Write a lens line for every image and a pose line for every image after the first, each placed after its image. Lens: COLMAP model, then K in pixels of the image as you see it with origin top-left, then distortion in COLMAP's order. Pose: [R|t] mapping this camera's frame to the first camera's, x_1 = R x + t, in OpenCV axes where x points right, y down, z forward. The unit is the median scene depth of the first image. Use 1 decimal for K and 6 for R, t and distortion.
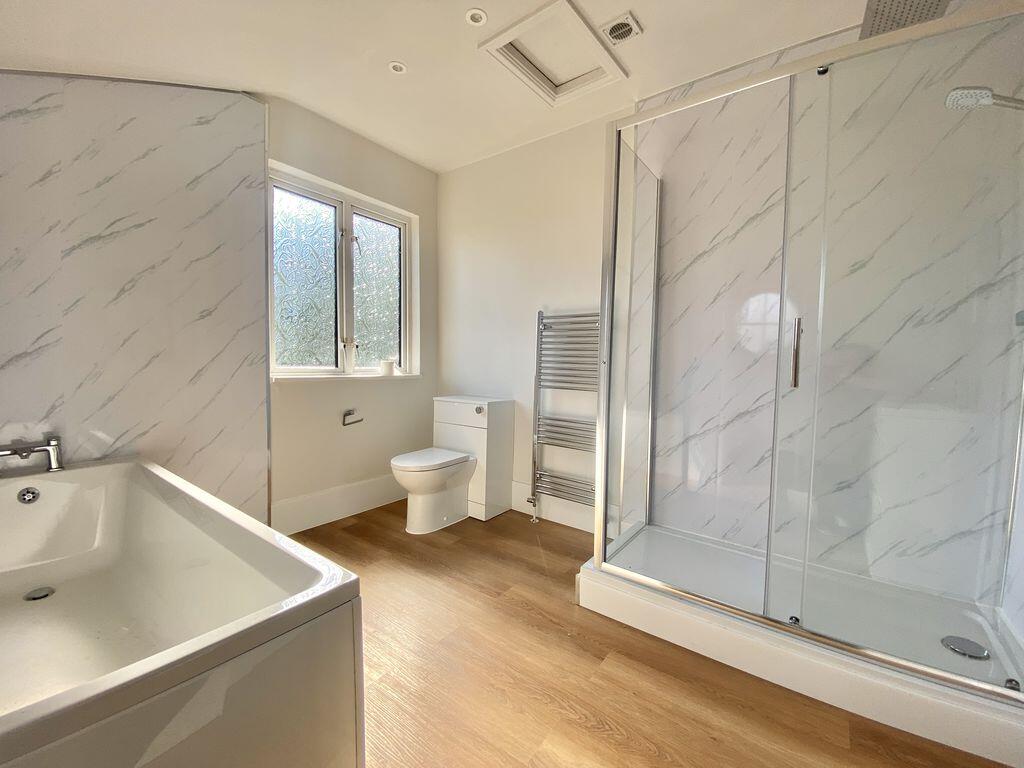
lens RADIAL K [[416.4, 0, 508.8], [0, 416.4, 382.5], [0, 0, 1]] dist [0.015786, -0.020912]
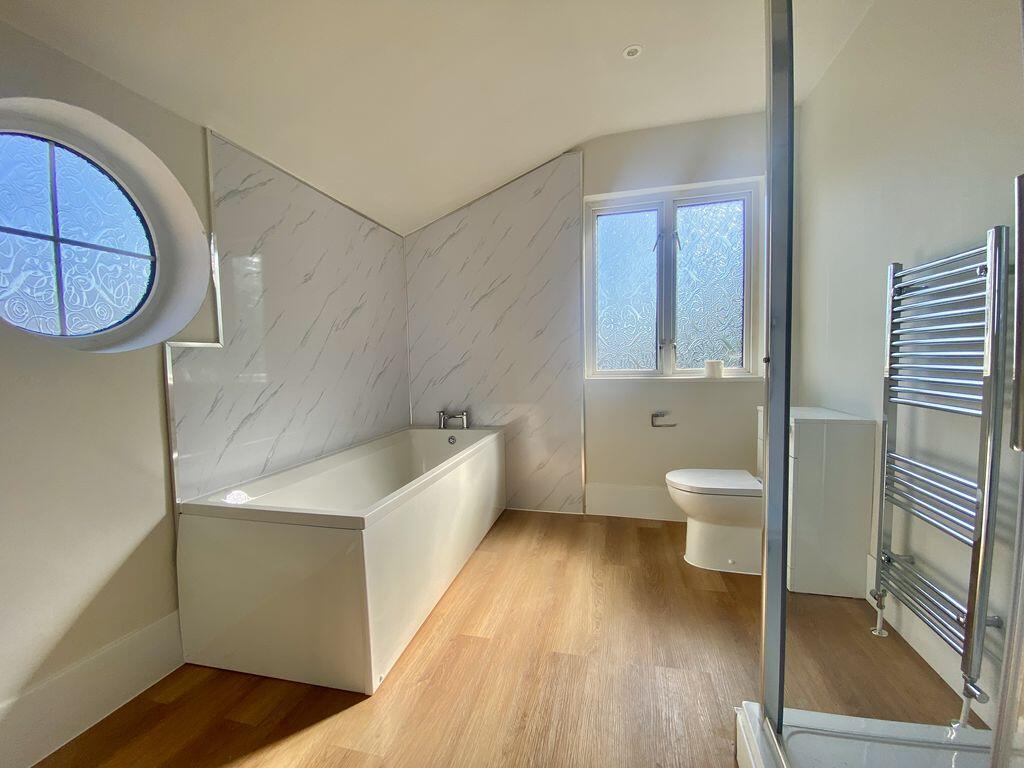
lens RADIAL K [[409.9, 0, 512.9], [0, 409.9, 389.5], [0, 0, 1]] dist [0.000763, -0.019016]
pose [[0.358635, 0.039068, -0.932660, 0.425923], [-0.017062, 0.999231, 0.035296, -0.019645], [0.933322, 0.003255, 0.359026, 0.355402]]
